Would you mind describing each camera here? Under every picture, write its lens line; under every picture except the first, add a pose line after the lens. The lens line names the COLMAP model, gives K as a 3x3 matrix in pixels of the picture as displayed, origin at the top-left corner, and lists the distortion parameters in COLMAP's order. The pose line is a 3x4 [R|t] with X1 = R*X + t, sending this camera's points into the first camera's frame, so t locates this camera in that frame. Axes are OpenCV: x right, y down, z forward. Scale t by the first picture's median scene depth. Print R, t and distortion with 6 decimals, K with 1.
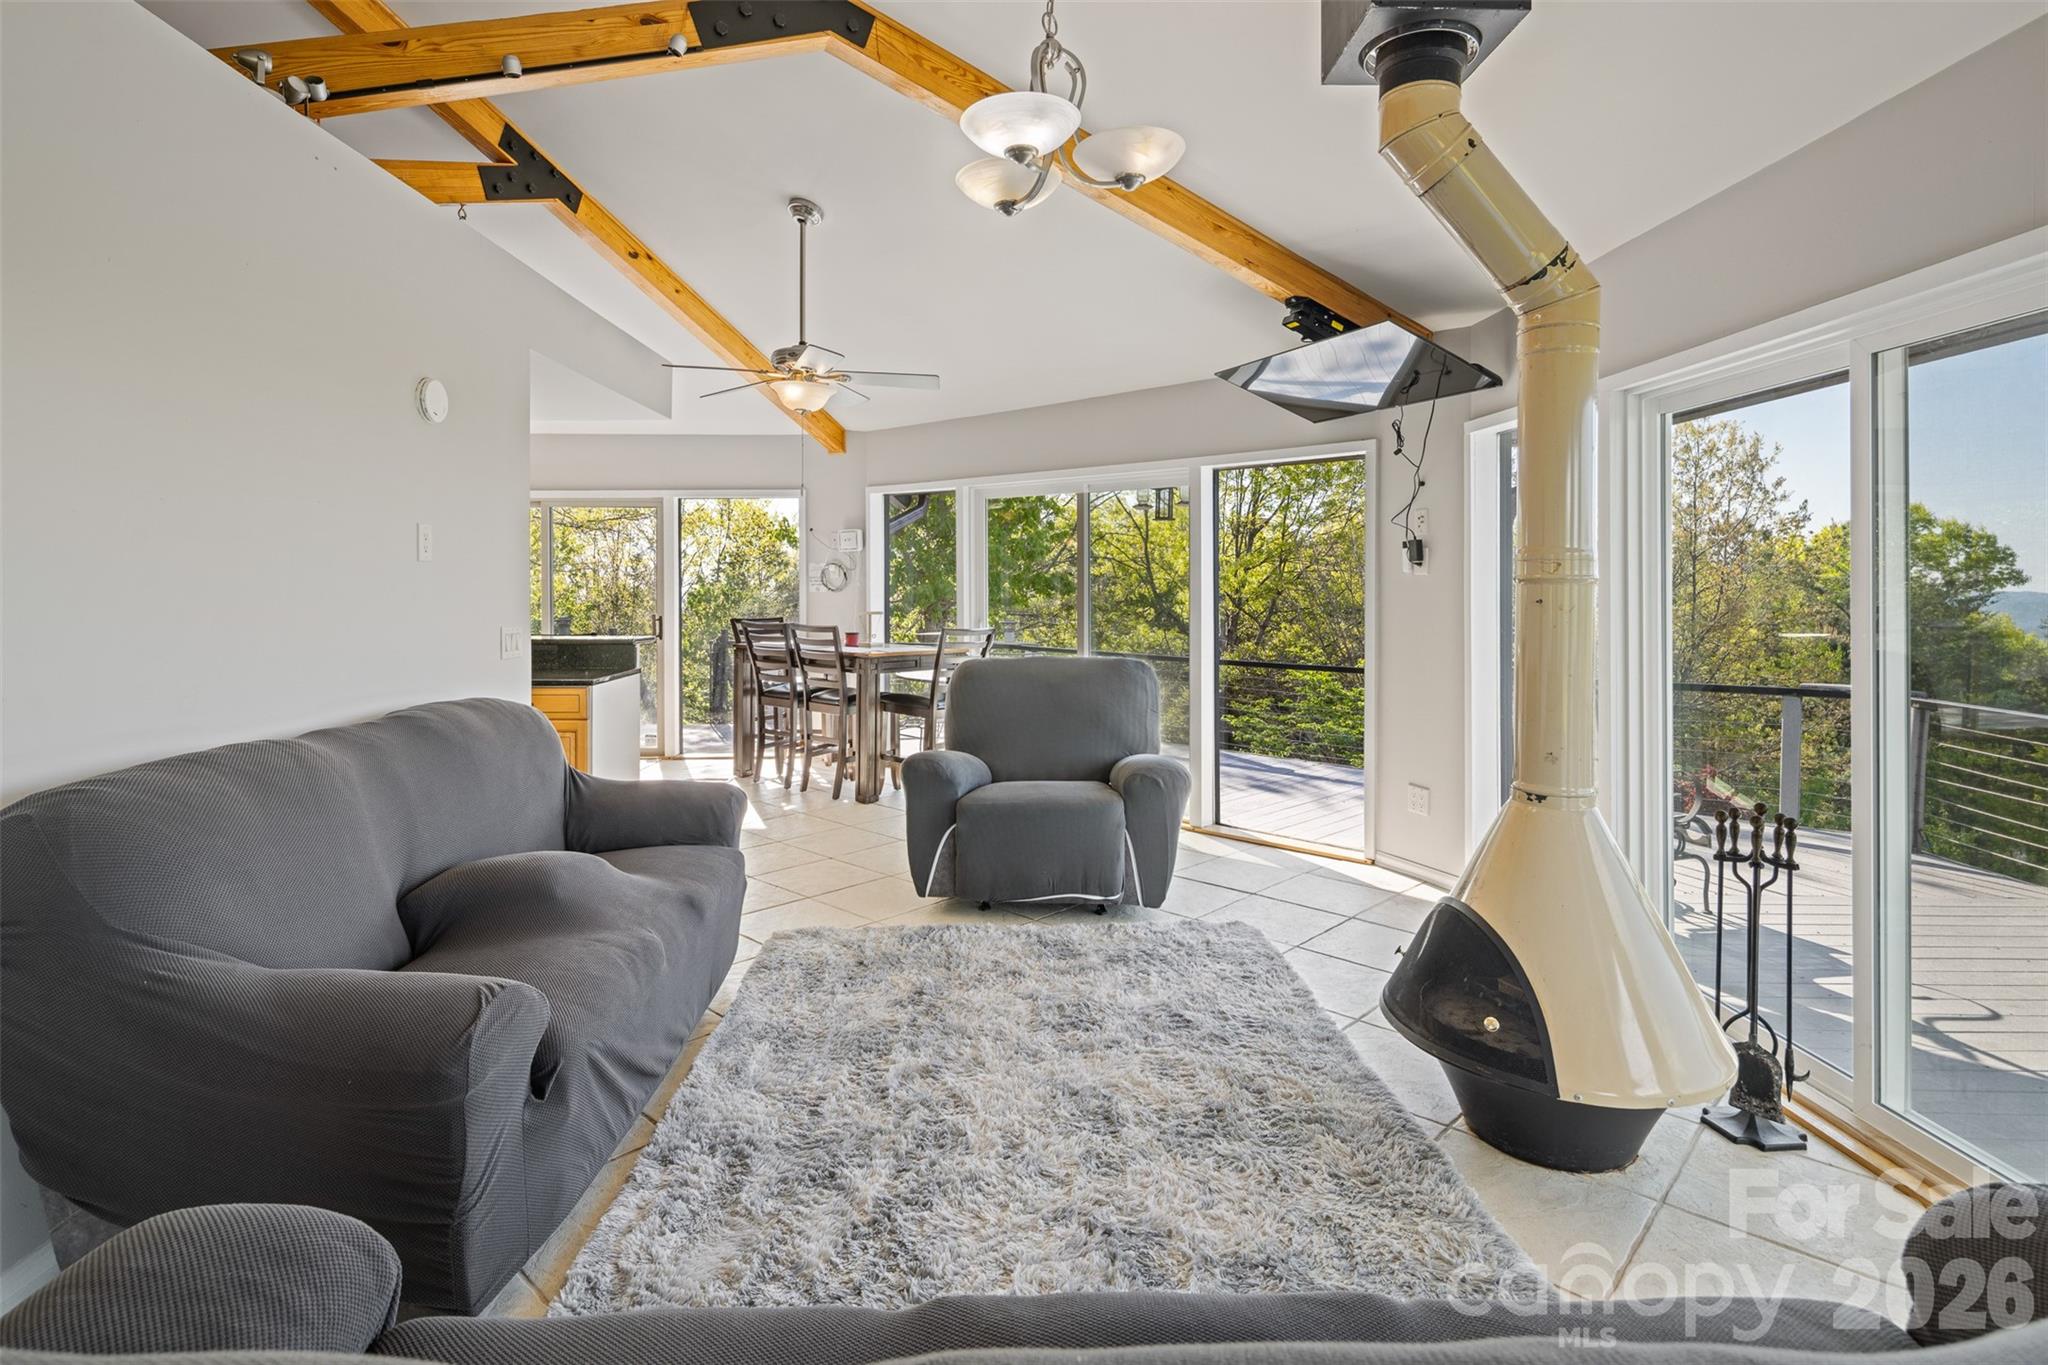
lens RADIAL K [[1024.4, 0, 1023.3], [0, 1024.4, 581.0], [0, 0, 1]] dist [-0.002657, -0.000303]
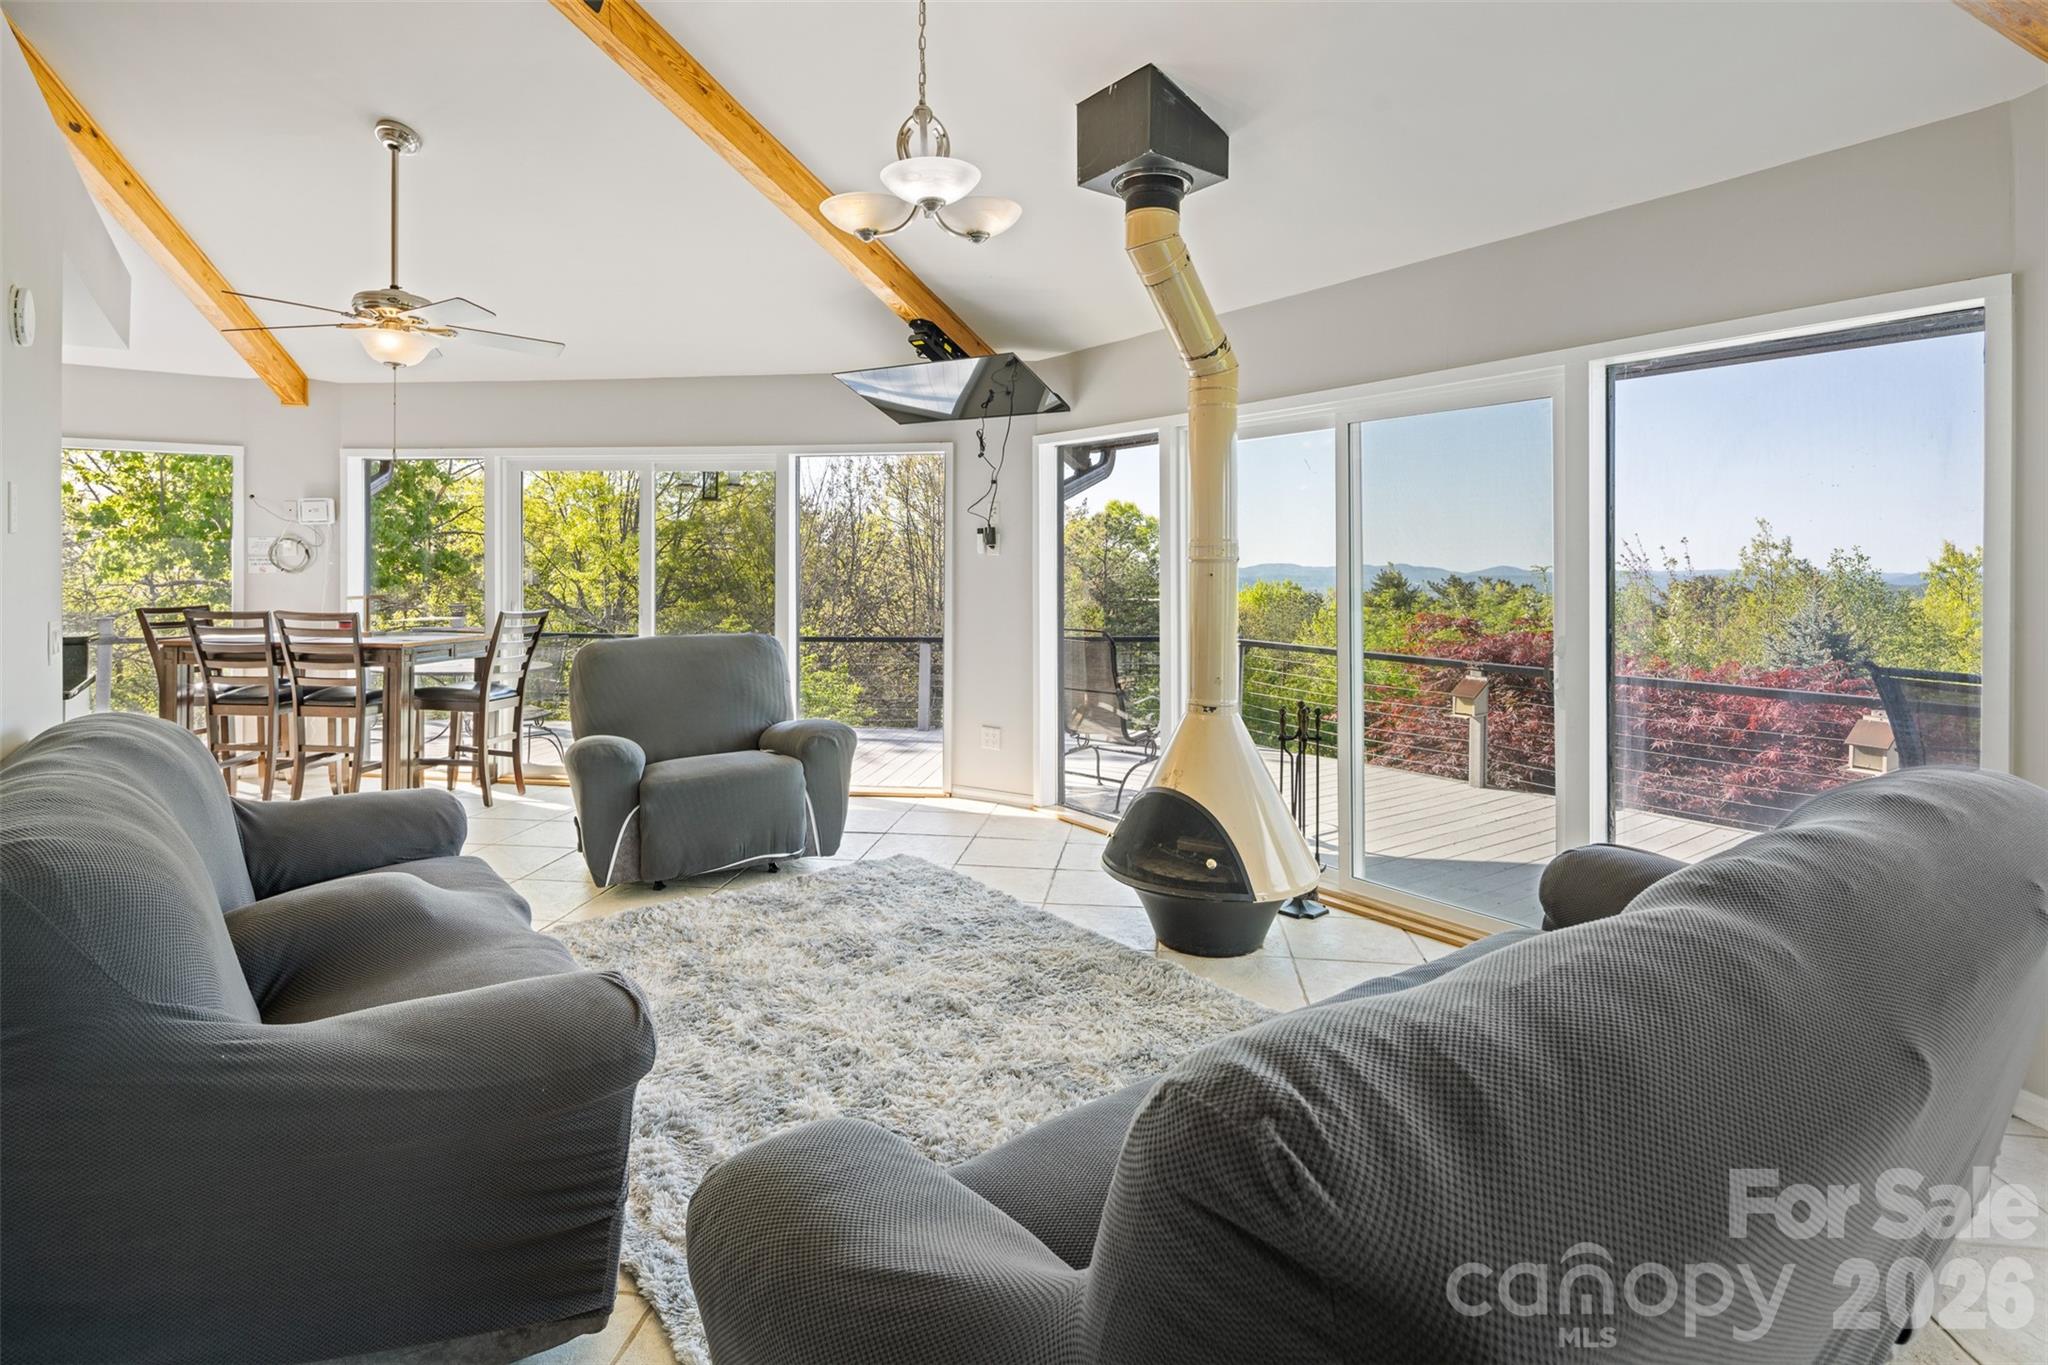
lens RADIAL K [[1009.6, 0, 1024.1], [0, 1009.6, 549.0], [0, 0, 1]] dist [-0.000878, -0.001775]
pose [[0.810684, 0.007406, 0.585437, -0.313320], [-0.001204, 0.999939, -0.010982, -0.000643], [-0.585483, 0.008198, 0.810644, -0.009171]]
